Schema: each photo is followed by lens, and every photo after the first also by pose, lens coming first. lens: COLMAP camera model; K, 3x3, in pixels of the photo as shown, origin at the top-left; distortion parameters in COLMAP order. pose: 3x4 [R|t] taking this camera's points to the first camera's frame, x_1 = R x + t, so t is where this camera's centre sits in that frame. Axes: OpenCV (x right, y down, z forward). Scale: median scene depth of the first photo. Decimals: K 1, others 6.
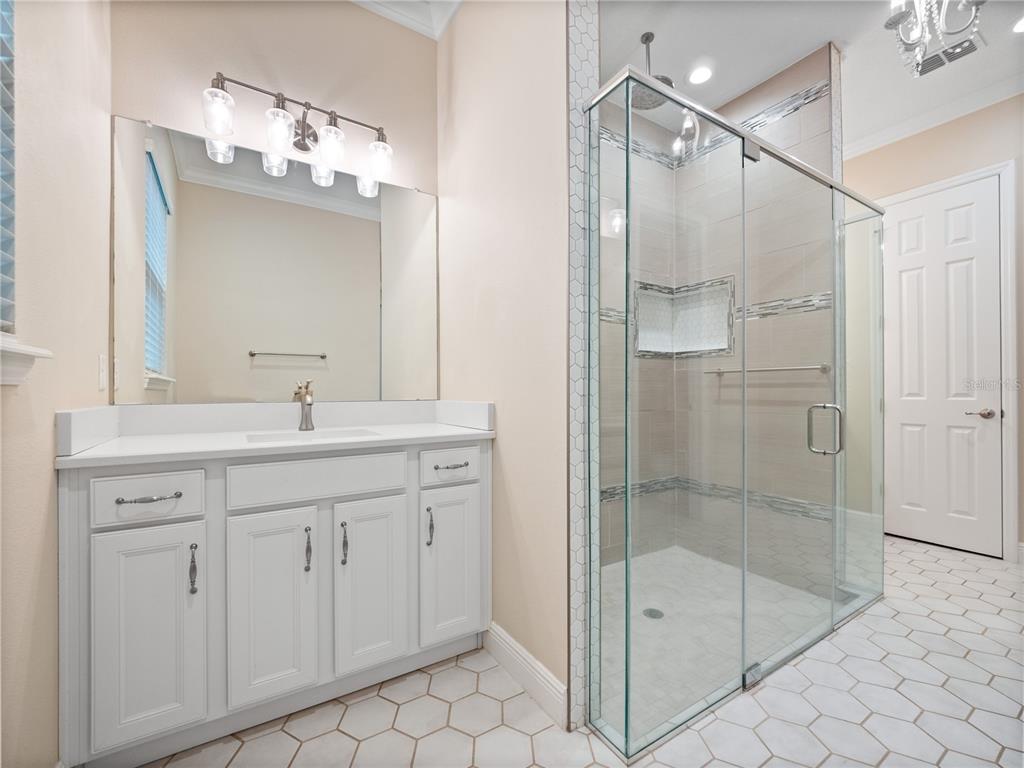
lens RADIAL K [[435.9, 0, 513.1], [0, 435.9, 386.5], [0, 0, 1]] dist [-0.003970, -0.000486]
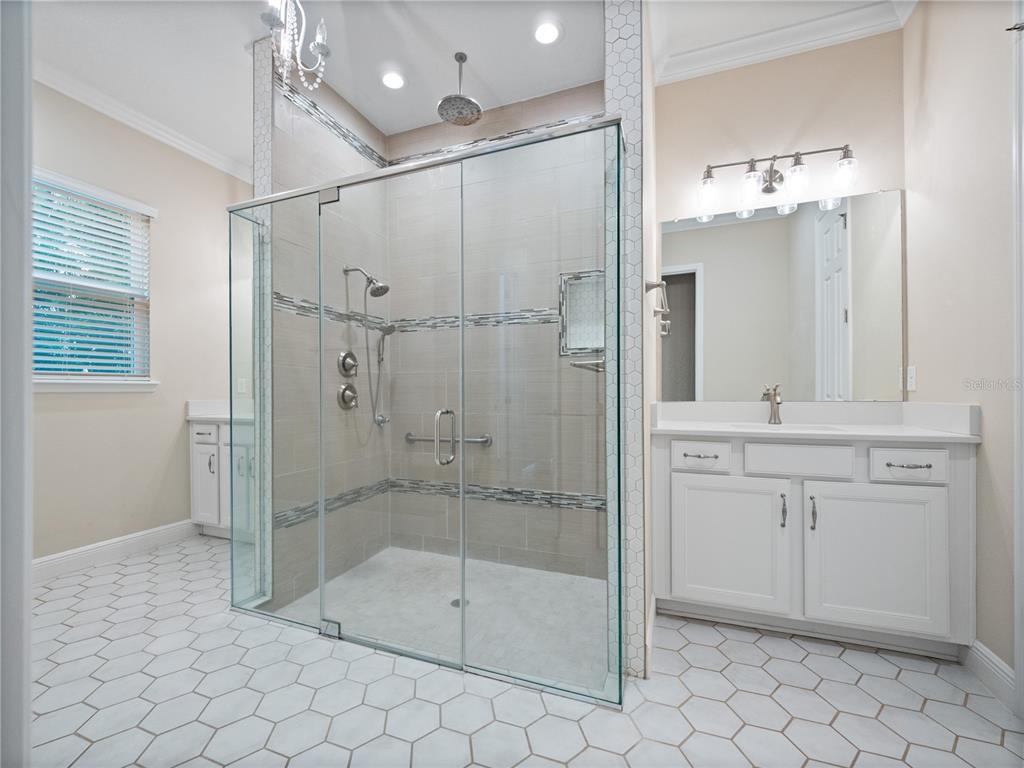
lens RADIAL K [[443.1, 0, 508.5], [0, 443.1, 389.2], [0, 0, 1]] dist [-0.002009, -0.000180]
pose [[0.591199, -0.004406, -0.806514, 1.101326], [0.010758, 0.999939, 0.002423, -0.001641], [0.806454, -0.010109, 0.591211, 0.401925]]
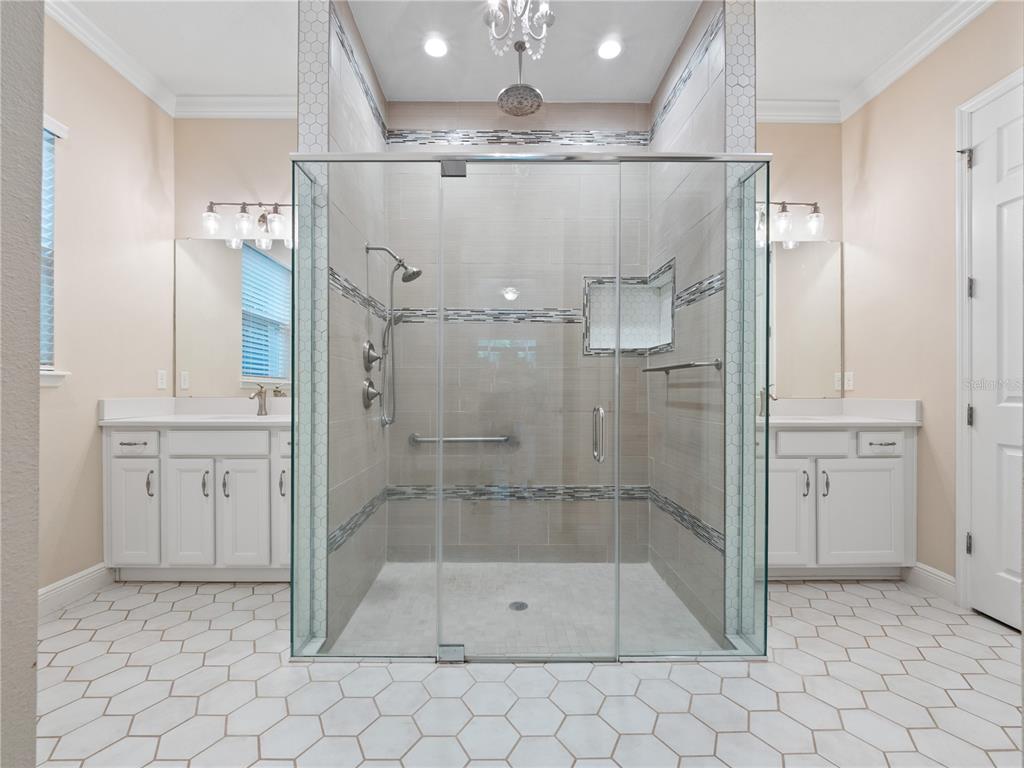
lens RADIAL K [[449.4, 0, 512.0], [0, 449.4, 387.1], [0, 0, 1]] dist [-0.003528, -0.000141]
pose [[0.850702, 0.000780, -0.525647, 0.755940], [0.001881, 0.999988, 0.004528, -0.003314], [0.525644, -0.004841, 0.850691, 0.076071]]
